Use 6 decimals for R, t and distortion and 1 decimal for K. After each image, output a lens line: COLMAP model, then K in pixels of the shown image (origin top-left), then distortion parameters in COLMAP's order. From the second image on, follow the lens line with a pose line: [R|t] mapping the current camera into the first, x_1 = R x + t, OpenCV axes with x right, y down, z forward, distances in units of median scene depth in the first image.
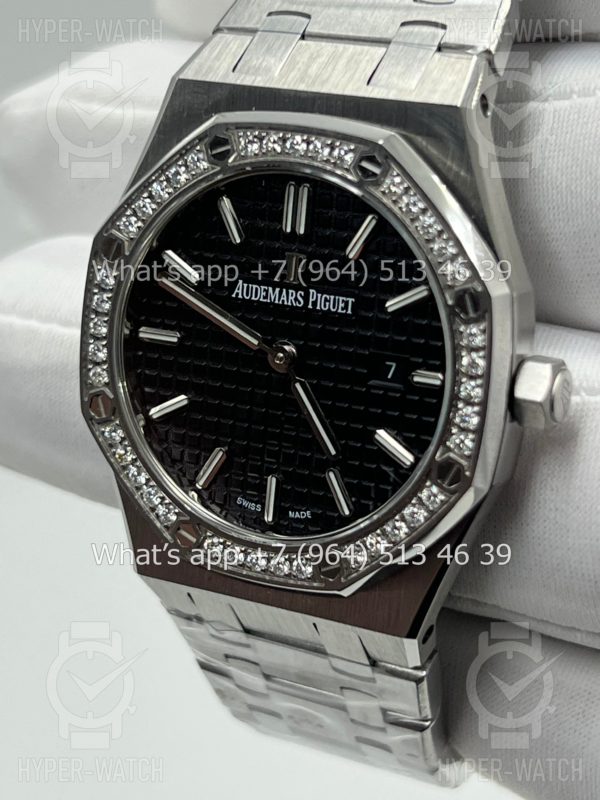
lens RADIAL K [[1927.6, 0, 300.0], [0, 1927.6, 400.0], [0, 0, 1]] dist [0.313216, -1.154874]
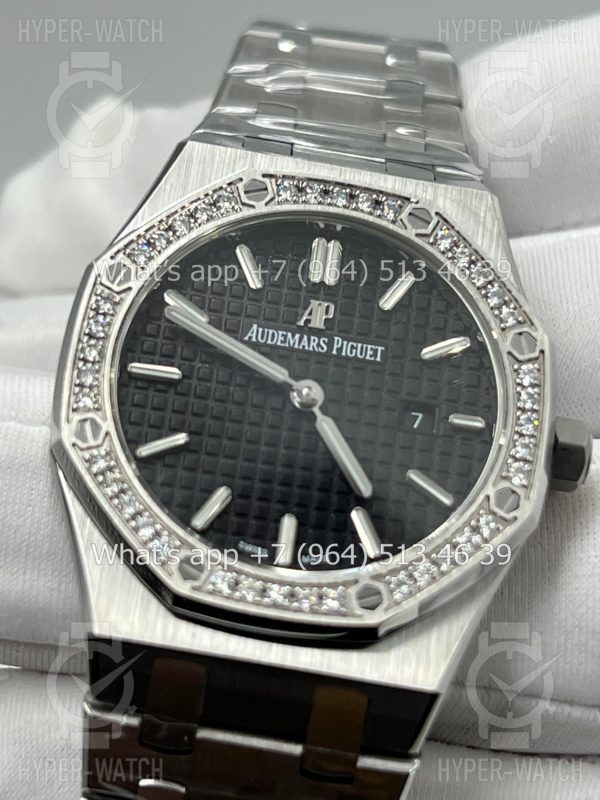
lens RADIAL K [[1927.6, 0, 300.0], [0, 1927.6, 400.0], [0, 0, 1]] dist [0.313216, -1.154874]
pose [[0.842441, 0.237170, 0.483781, -0.474772], [0.033961, 0.872744, -0.486996, 0.446210], [-0.537717, 0.426695, 0.727180, 0.307199]]
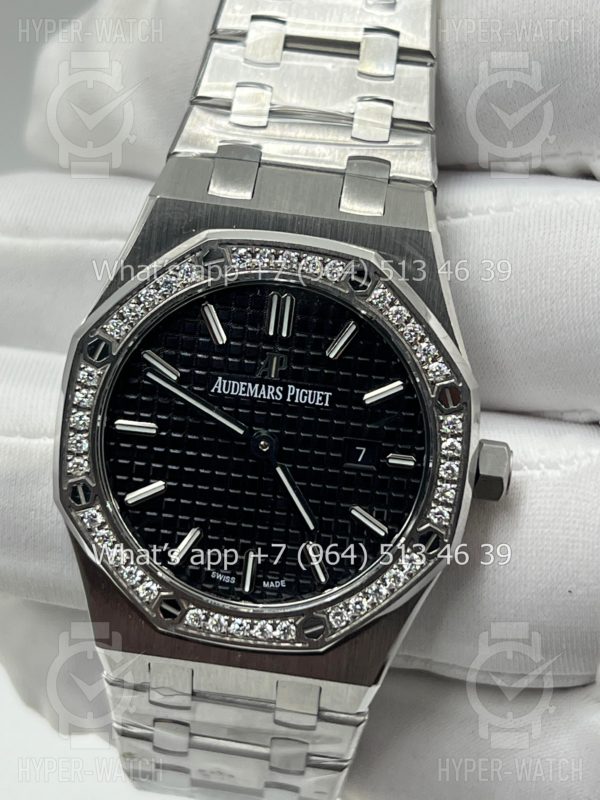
lens RADIAL K [[1927.6, 0, 300.0], [0, 1927.6, 400.0], [0, 0, 1]] dist [0.313216, -1.154874]
pose [[0.914322, -0.012566, 0.404793, -0.447801], [0.027308, 0.999157, -0.030663, -0.013286], [-0.404066, 0.039090, 0.913894, -0.043687]]
